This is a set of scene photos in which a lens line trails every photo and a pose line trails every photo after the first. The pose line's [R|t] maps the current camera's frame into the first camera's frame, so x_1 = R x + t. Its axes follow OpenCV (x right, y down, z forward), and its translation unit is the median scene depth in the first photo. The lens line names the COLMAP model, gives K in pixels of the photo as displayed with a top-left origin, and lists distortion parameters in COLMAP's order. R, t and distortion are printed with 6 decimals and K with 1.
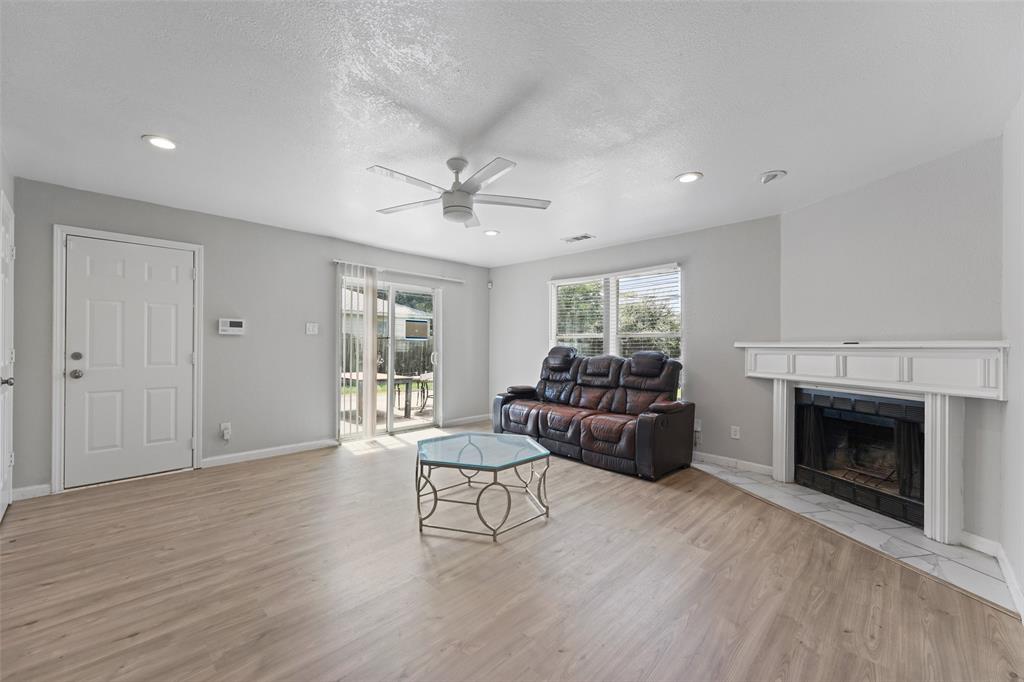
lens RADIAL K [[409.6, 0, 510.5], [0, 409.6, 341.4], [0, 0, 1]] dist [0.008483, -0.002915]
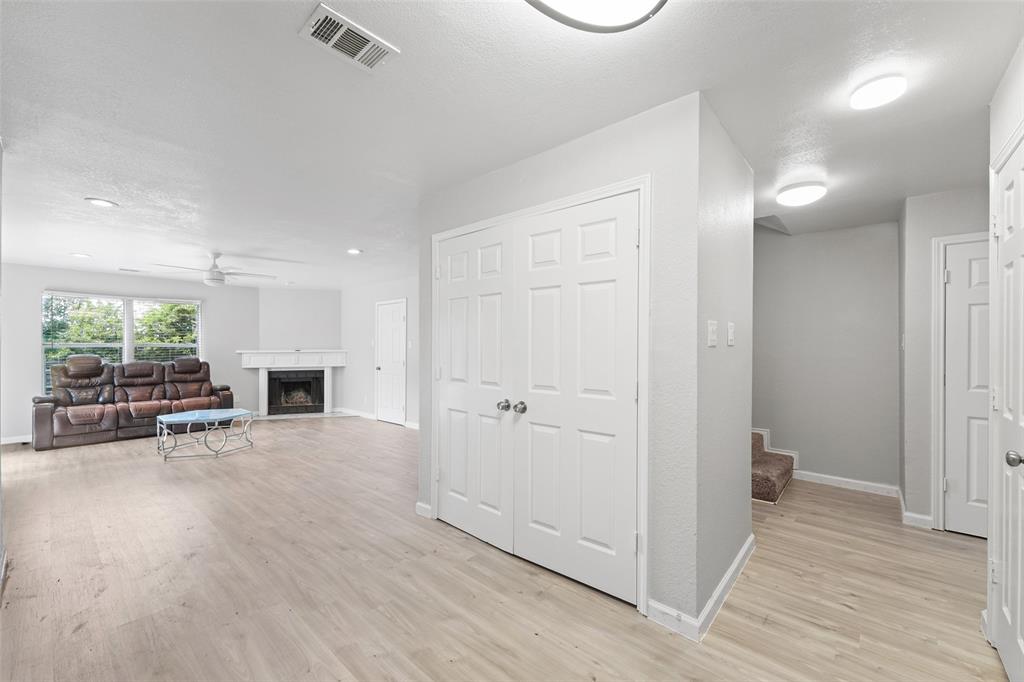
lens RADIAL K [[409.6, 0, 510.0], [0, 409.6, 346.6], [0, 0, 1]] dist [0.008483, -0.002915]
pose [[-0.059861, -0.003892, 0.998199, -1.463791], [-0.004467, 0.999983, 0.003631, -0.028234], [-0.998197, -0.004241, -0.059877, -0.129015]]
